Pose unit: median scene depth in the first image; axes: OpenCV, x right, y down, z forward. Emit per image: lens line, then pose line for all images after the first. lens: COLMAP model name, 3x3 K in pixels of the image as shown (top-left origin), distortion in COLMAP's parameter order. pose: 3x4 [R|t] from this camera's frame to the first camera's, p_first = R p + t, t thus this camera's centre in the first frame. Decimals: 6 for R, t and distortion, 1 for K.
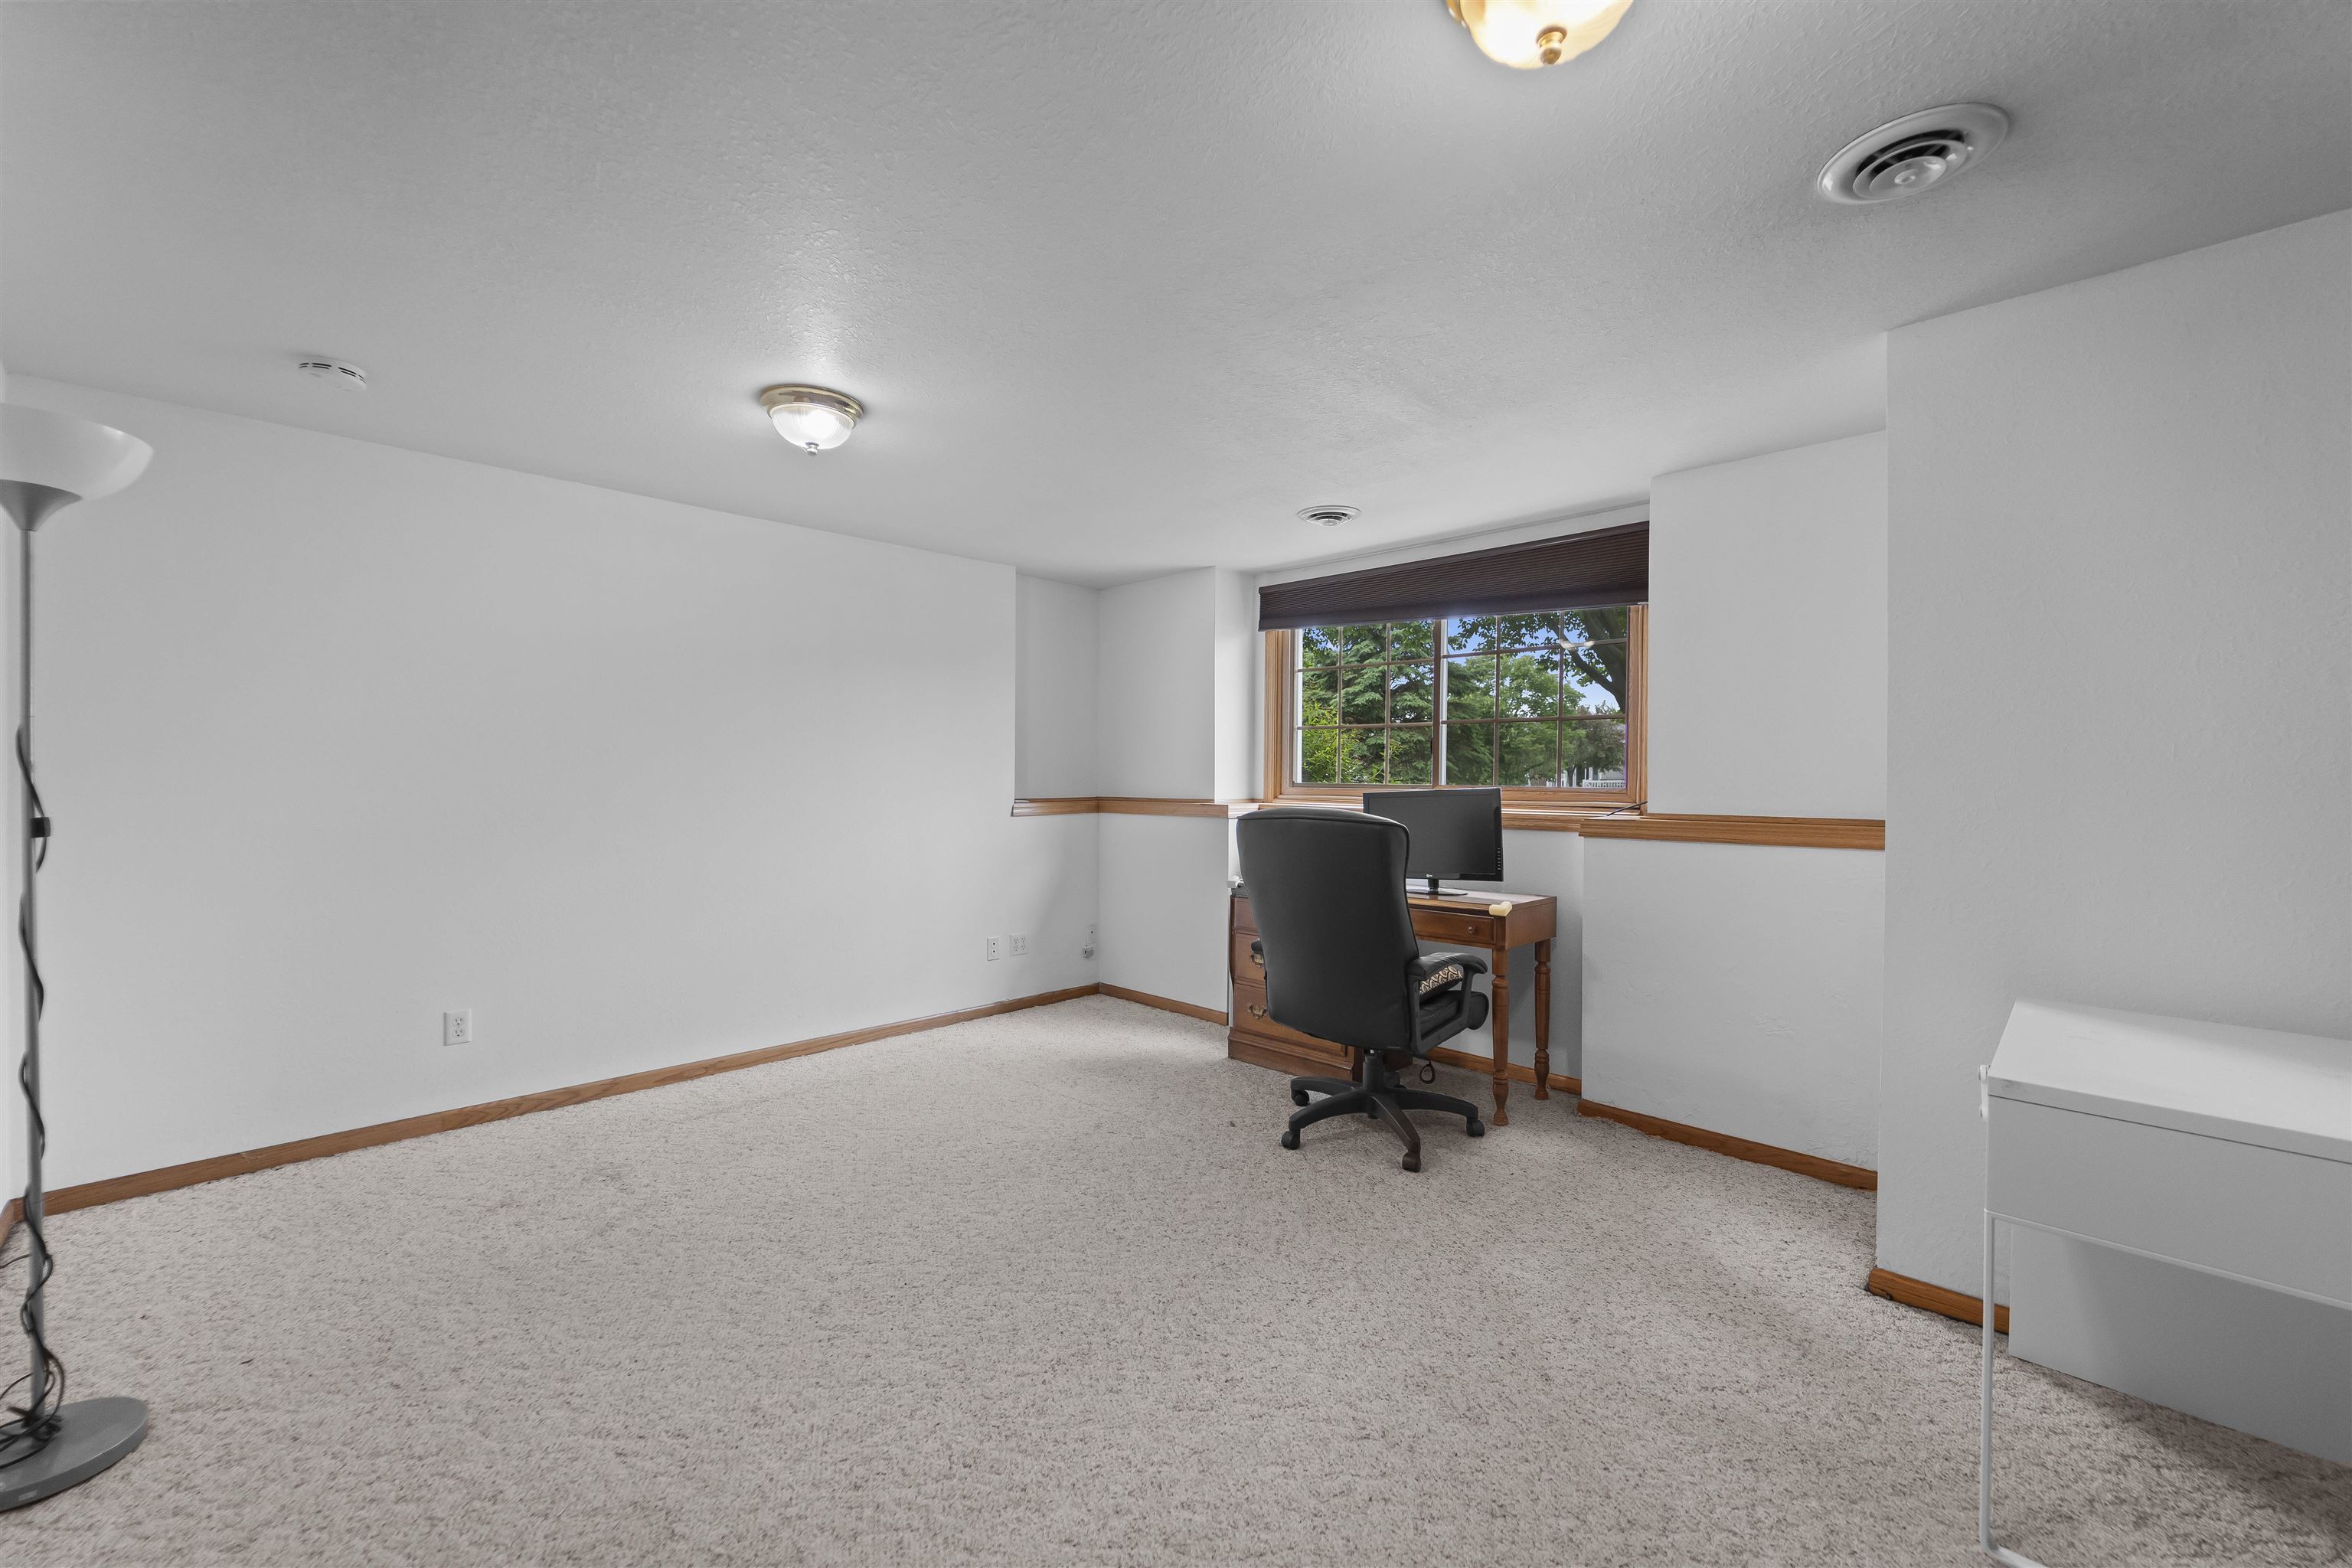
lens RADIAL K [[938.3, 0, 1183.0], [0, 938.3, 765.8], [0, 0, 1]] dist [0.001974, 0.000817]
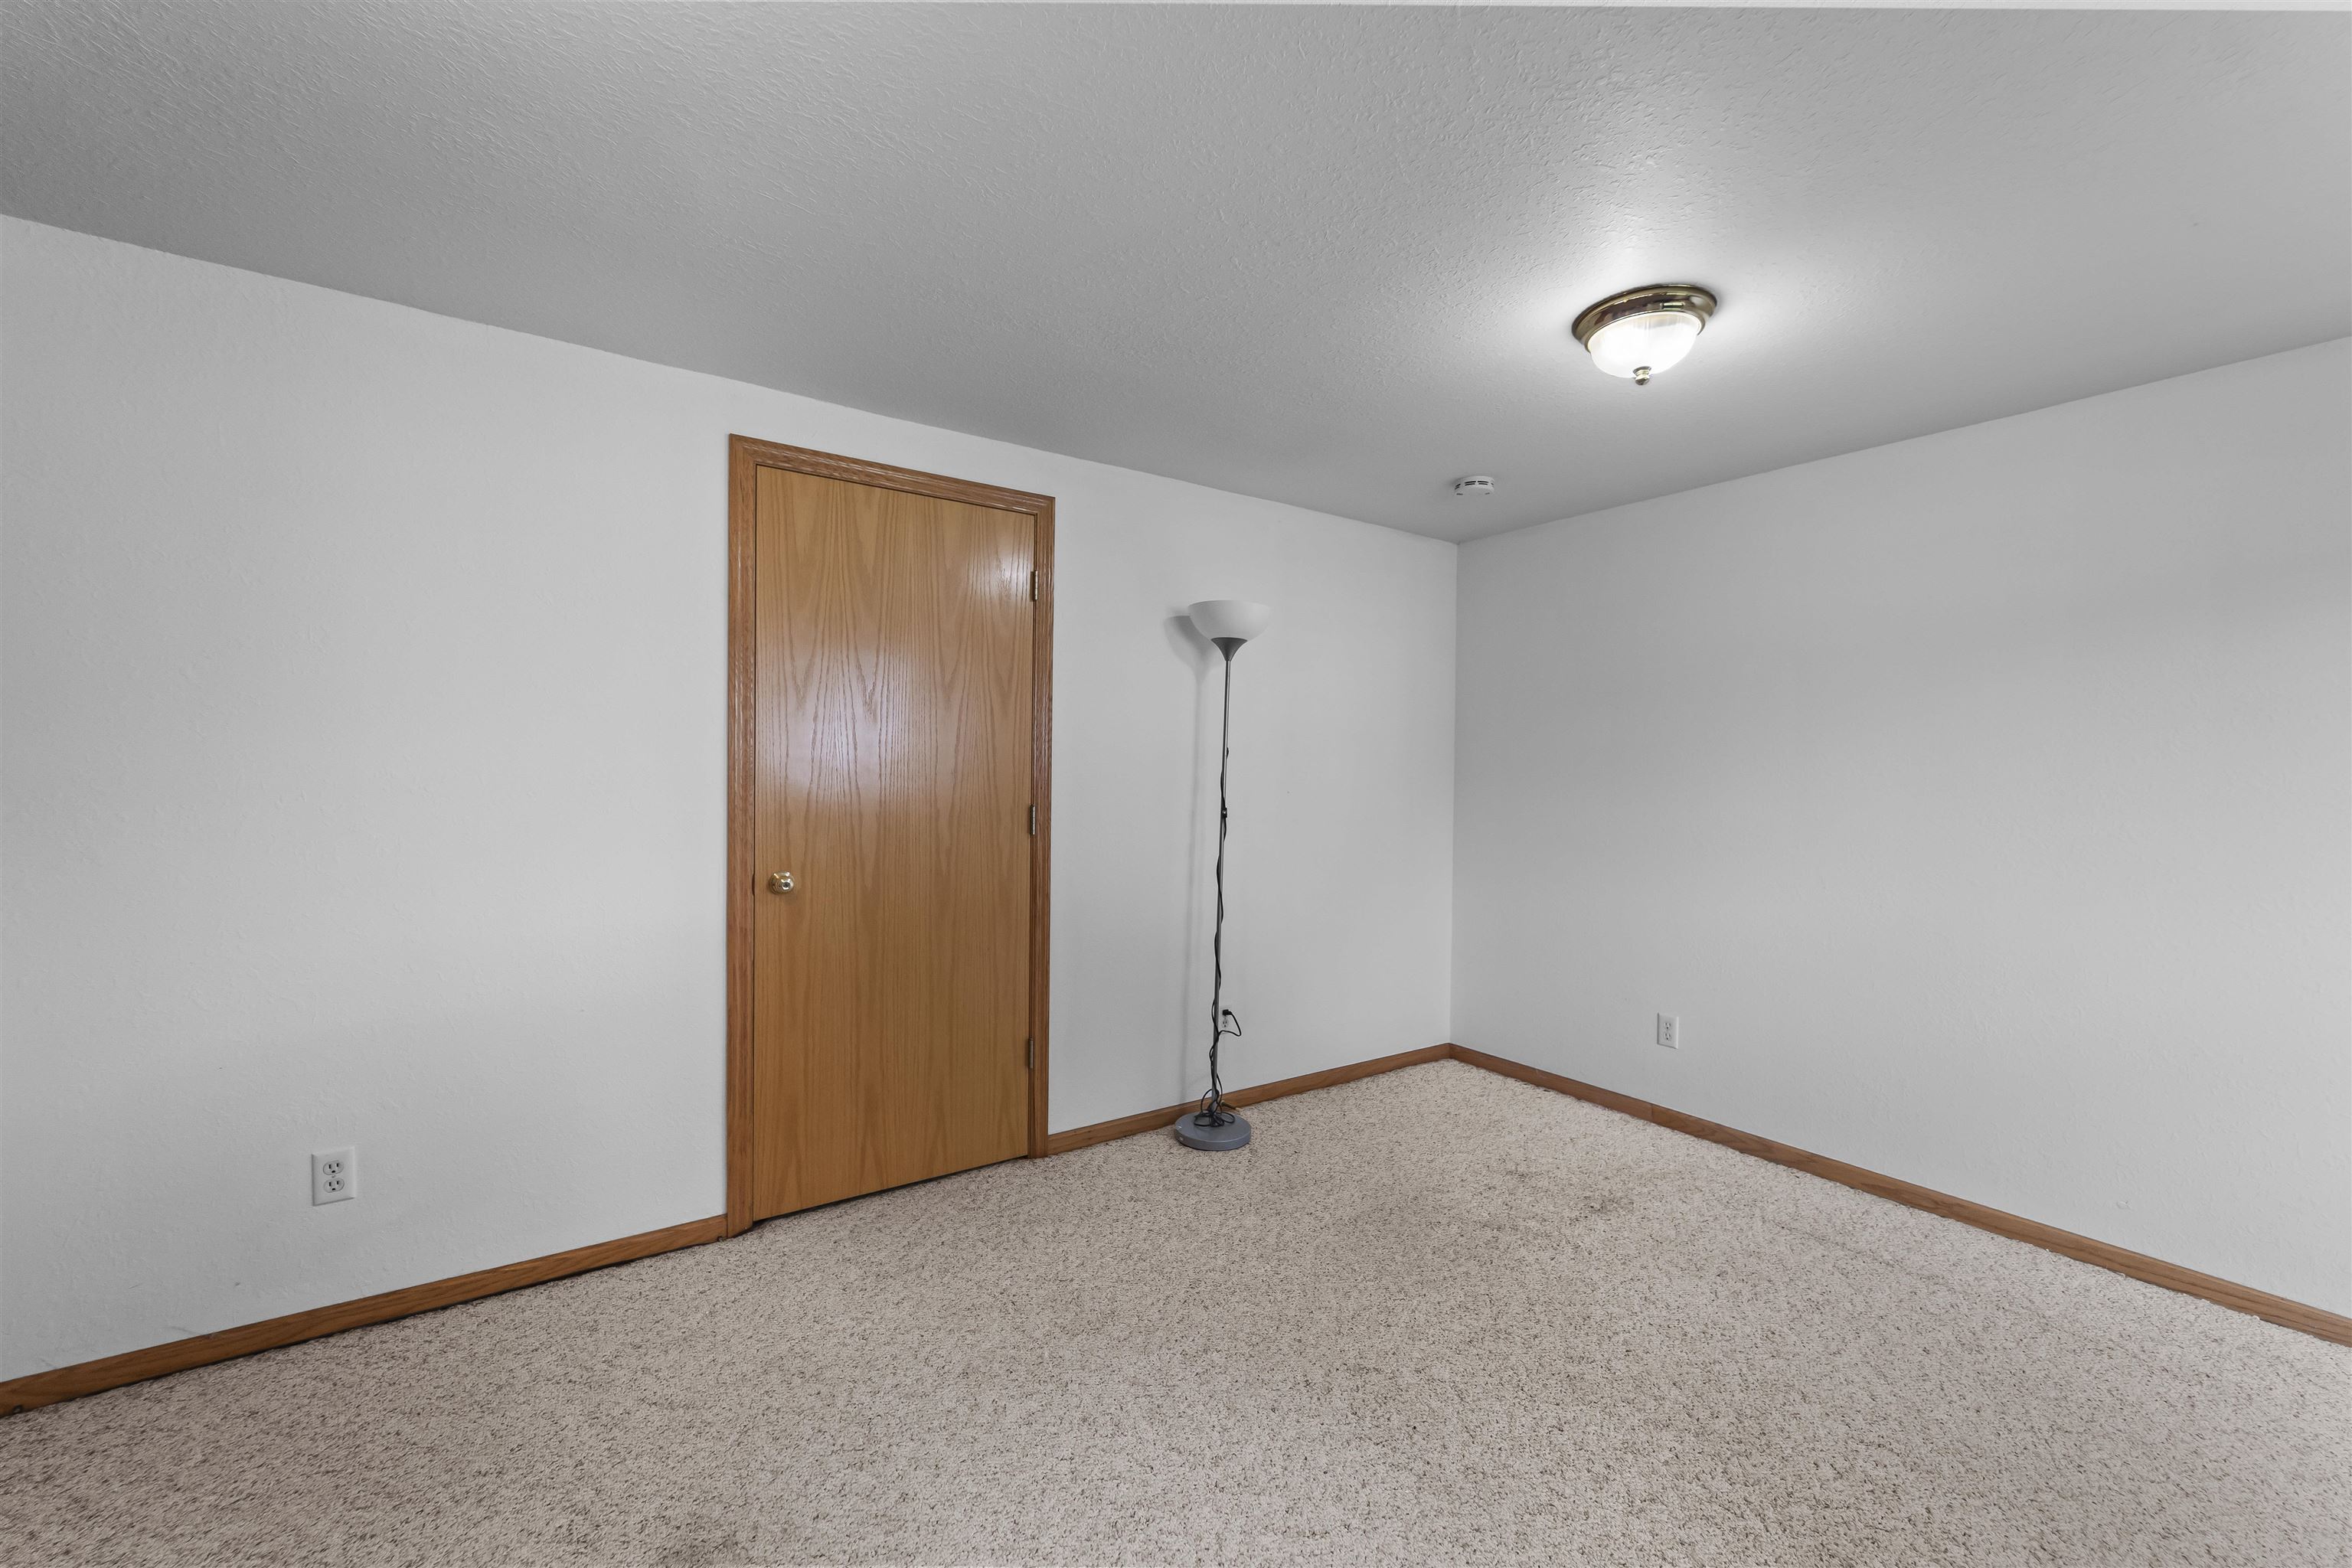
lens RADIAL K [[938.3, 0, 1183.0], [0, 938.3, 765.8], [0, 0, 1]] dist [0.001974, 0.000817]
pose [[-0.195678, -0.019475, -0.980475, 0.433731], [-0.005175, 0.999809, -0.018826, 0.003510], [0.980654, 0.001390, -0.195742, 0.774991]]
